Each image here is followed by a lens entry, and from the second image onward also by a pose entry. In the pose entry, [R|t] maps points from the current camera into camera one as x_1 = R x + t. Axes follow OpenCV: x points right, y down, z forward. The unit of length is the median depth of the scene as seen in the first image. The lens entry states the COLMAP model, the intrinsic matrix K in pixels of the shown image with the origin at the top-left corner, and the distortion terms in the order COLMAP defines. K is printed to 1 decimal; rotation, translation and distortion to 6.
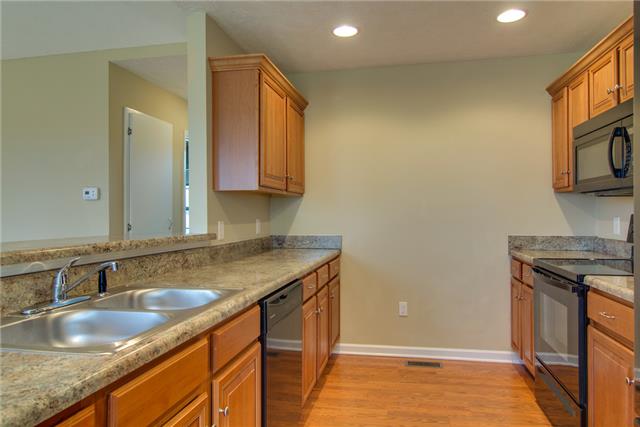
lens RADIAL K [[364.3, 0, 316.4], [0, 364.3, 213.5], [0, 0, 1]] dist [0.007181, 0.000878]
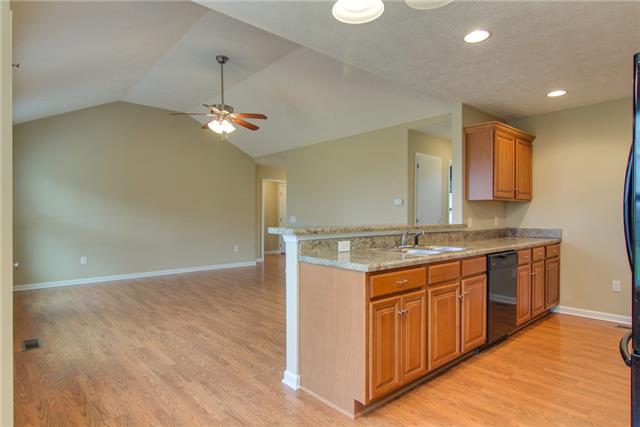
lens RADIAL K [[364.3, 0, 316.4], [0, 364.3, 213.5], [0, 0, 1]] dist [0.007181, 0.000878]
pose [[0.771367, 0.004487, -0.636375, 0.273689], [-0.002901, 0.999990, 0.003535, -0.001762], [0.636384, -0.000881, 0.771372, -0.796459]]
